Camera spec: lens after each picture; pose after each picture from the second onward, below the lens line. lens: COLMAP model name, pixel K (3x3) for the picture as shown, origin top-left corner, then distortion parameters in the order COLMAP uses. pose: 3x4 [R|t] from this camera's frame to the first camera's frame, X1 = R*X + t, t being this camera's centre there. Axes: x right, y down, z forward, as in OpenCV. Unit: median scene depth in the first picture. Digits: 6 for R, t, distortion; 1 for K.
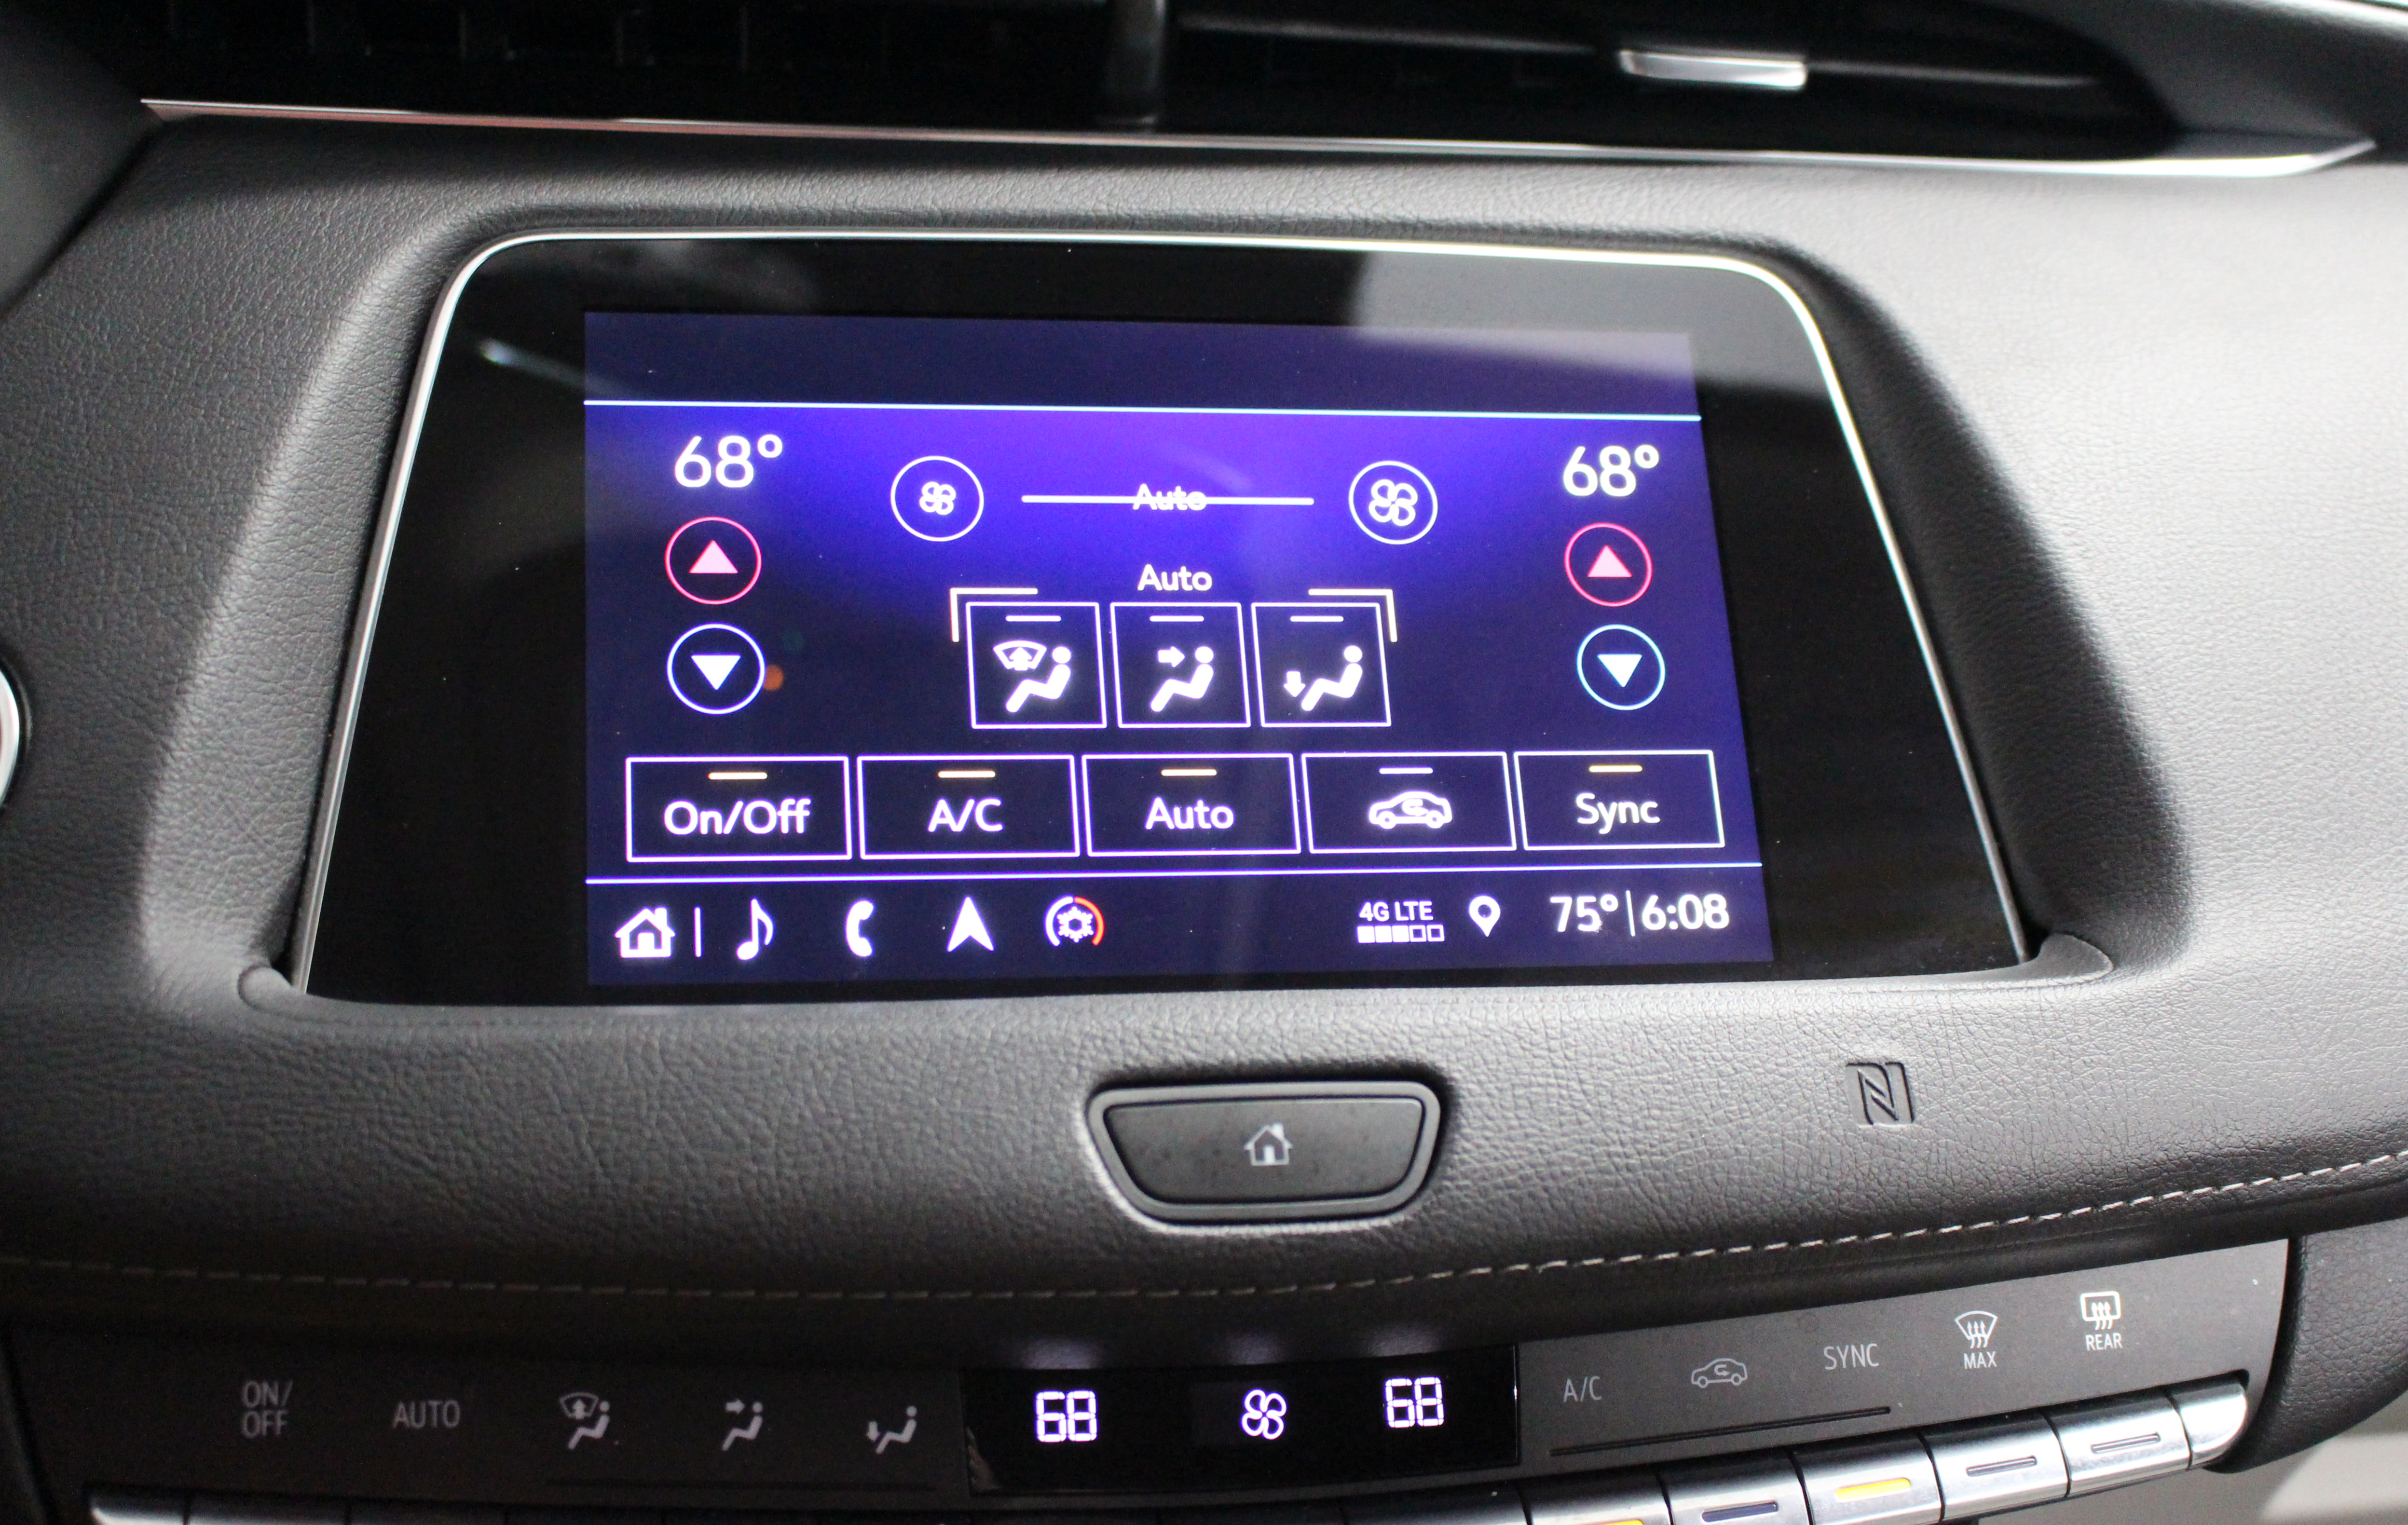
lens RADIAL K [[3061.0, 0, 1205.6], [0, 3061.0, 778.3], [0, 0, 1]] dist [-0.061956, 0.000000]
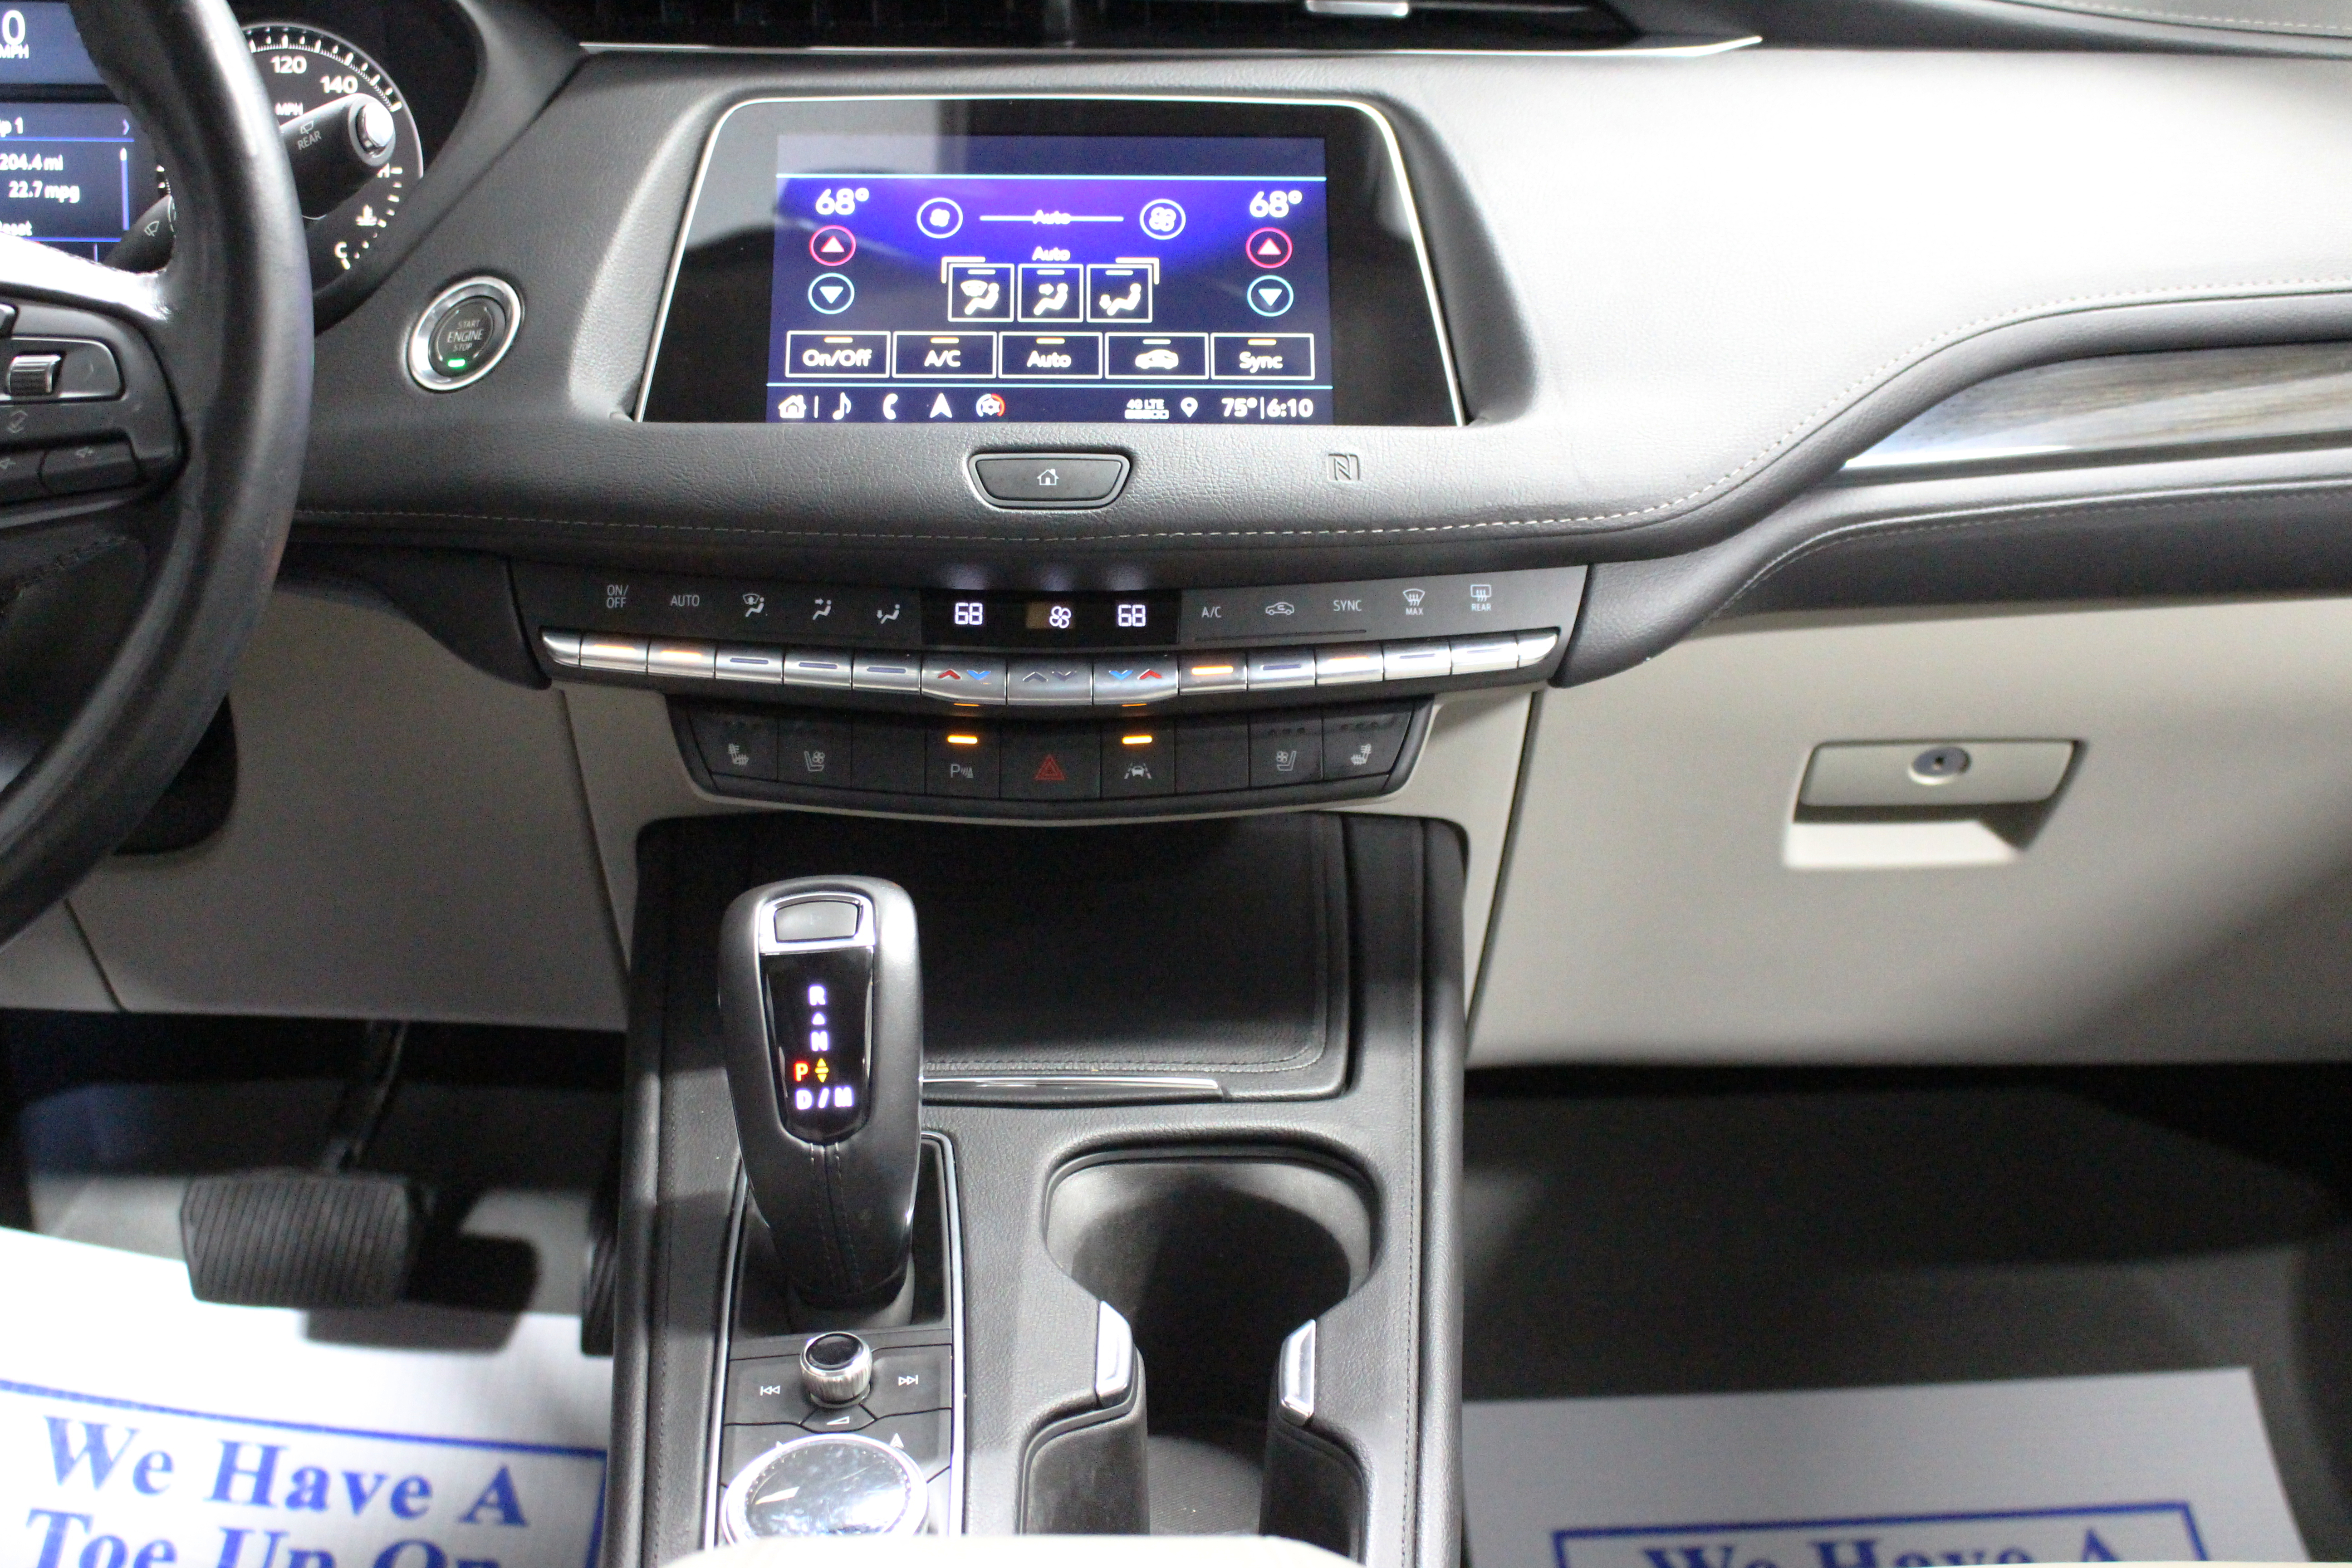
lens RADIAL K [[3182.5, 0, 1188.1], [0, 3182.5, 781.2], [0, 0, 1]] dist [-0.045505, 0.000000]
pose [[0.986064, 0.005204, -0.166287, 0.456369], [-0.009966, 0.999563, -0.027818, 0.363132], [0.166069, 0.029087, 0.985685, -1.141558]]
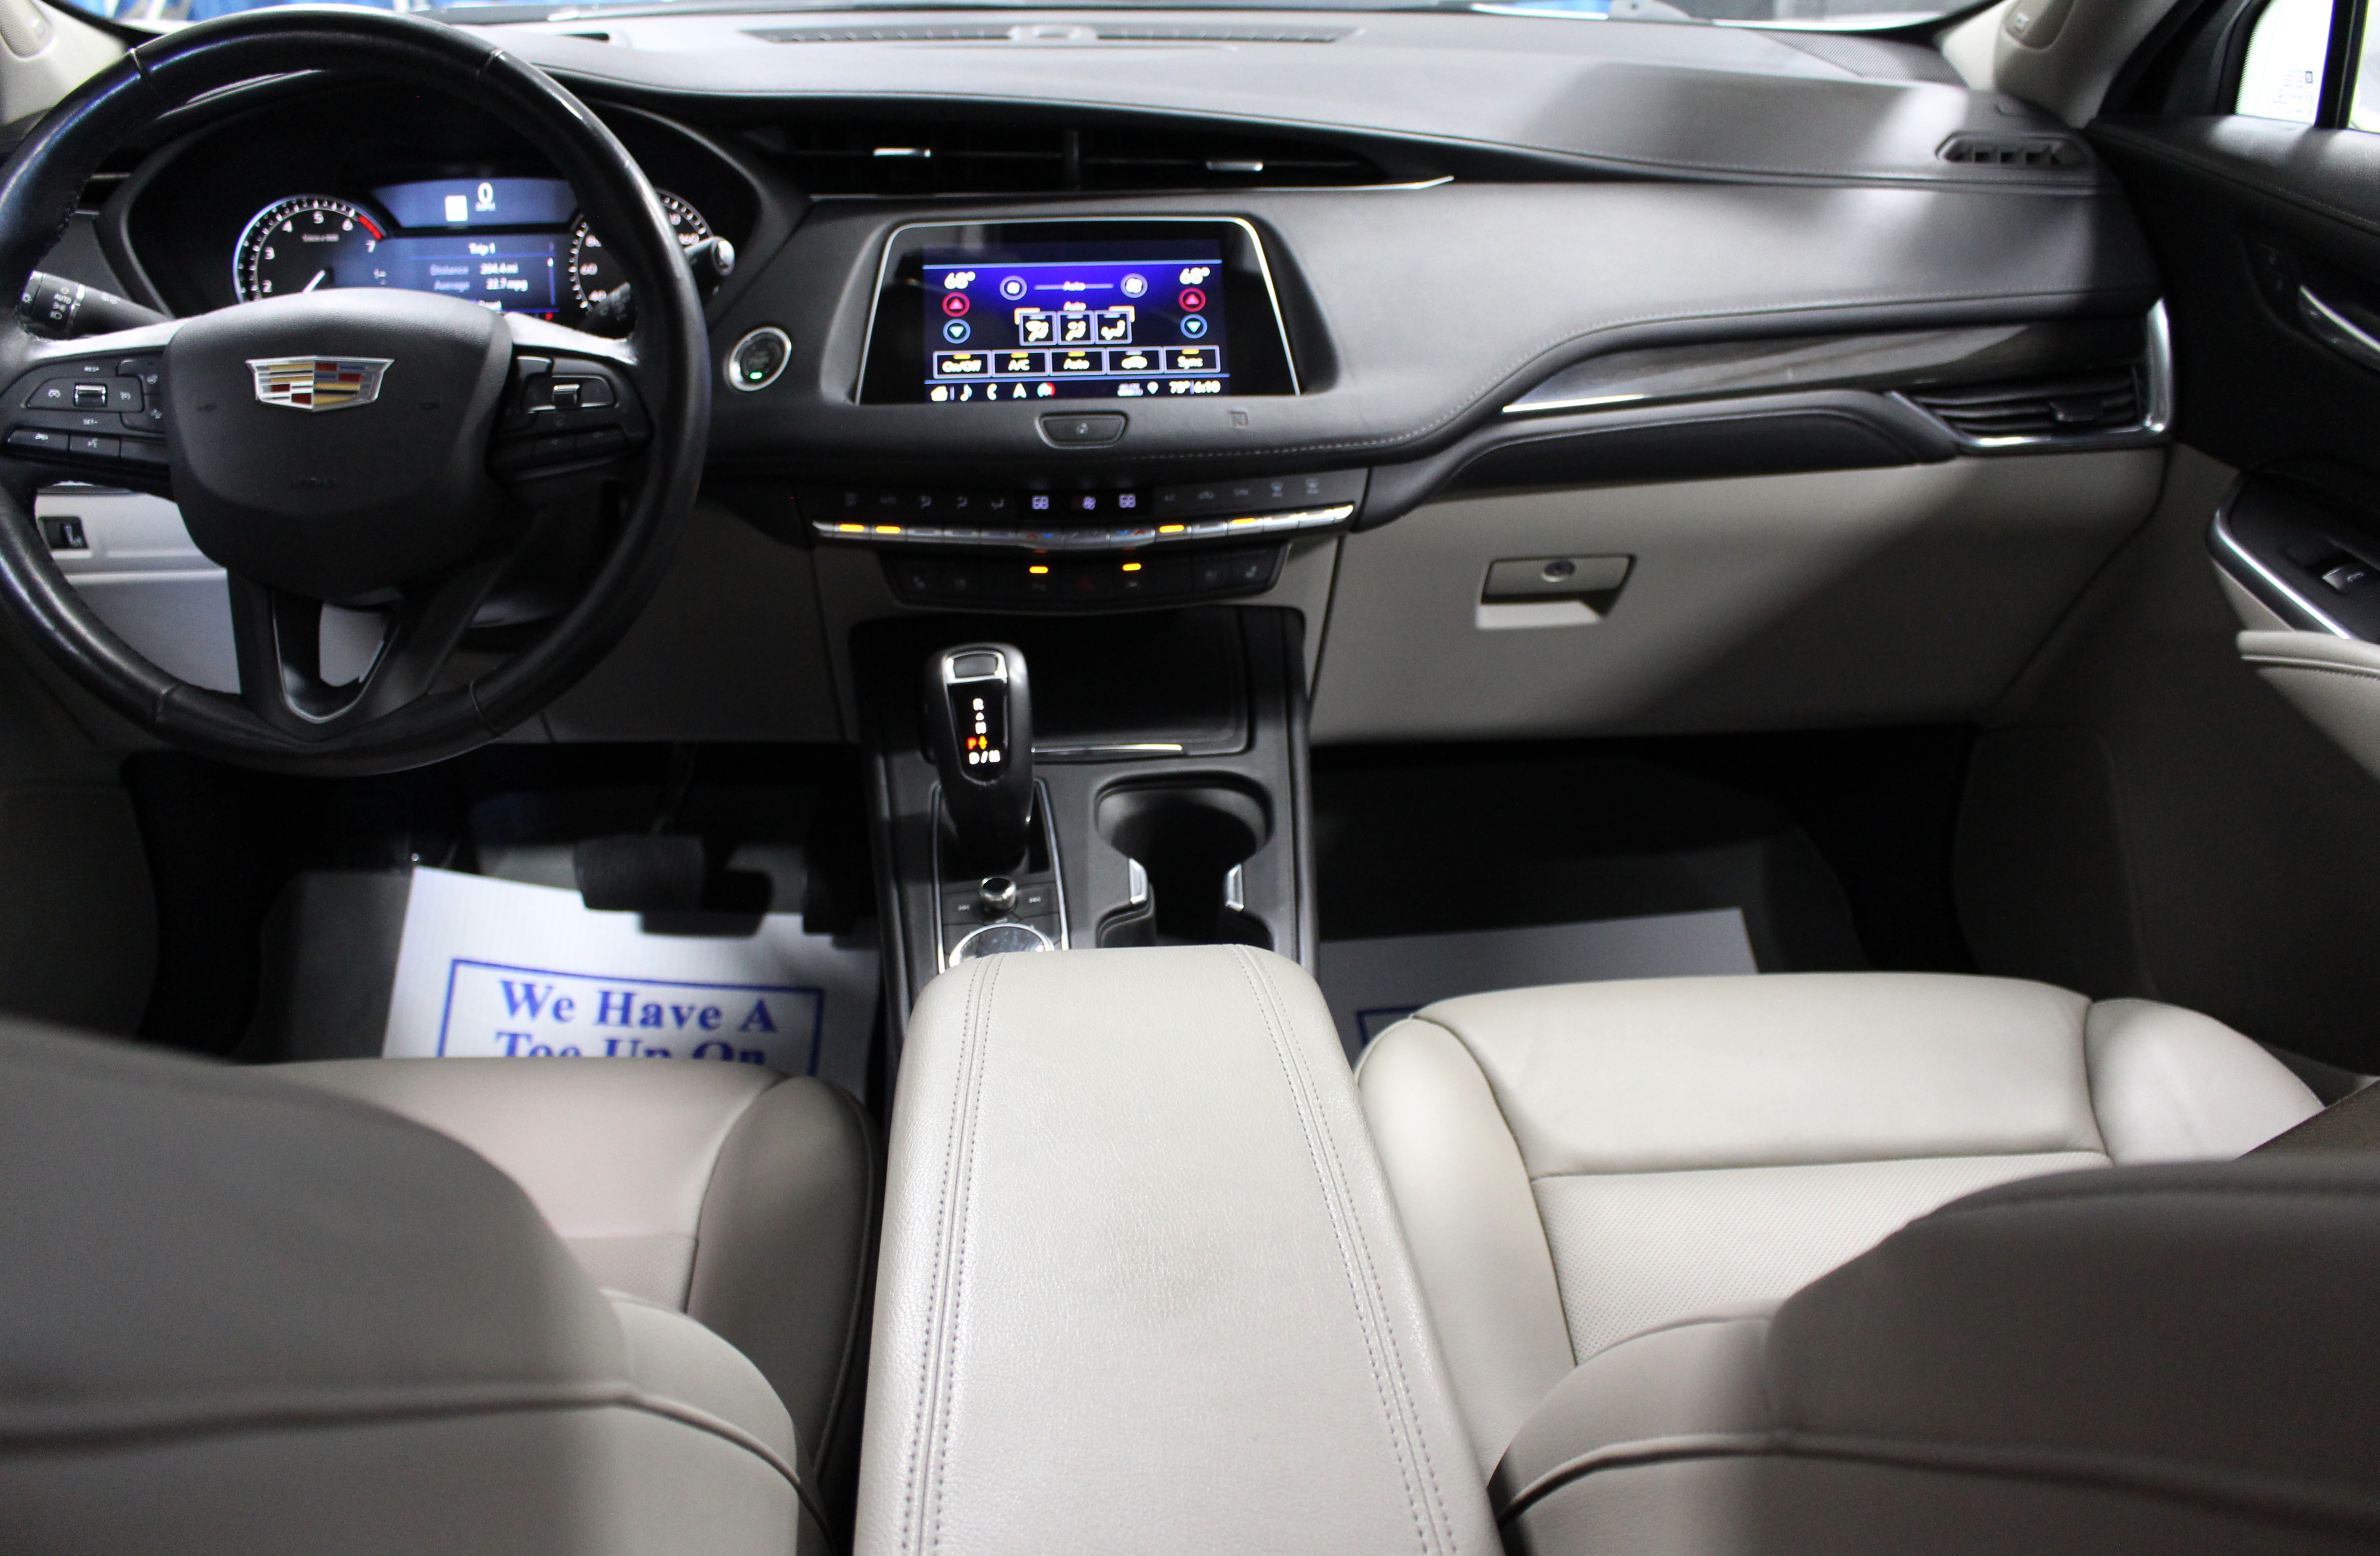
lens RADIAL K [[2133.1, 0, 1201.2], [0, 2133.1, 779.5], [0, 0, 1]] dist [-0.140783, 0.101438]
pose [[0.993291, -0.015514, -0.114593, 0.456784], [0.021737, 0.998344, 0.053255, 0.402054], [0.113578, -0.055389, 0.991984, -1.707318]]
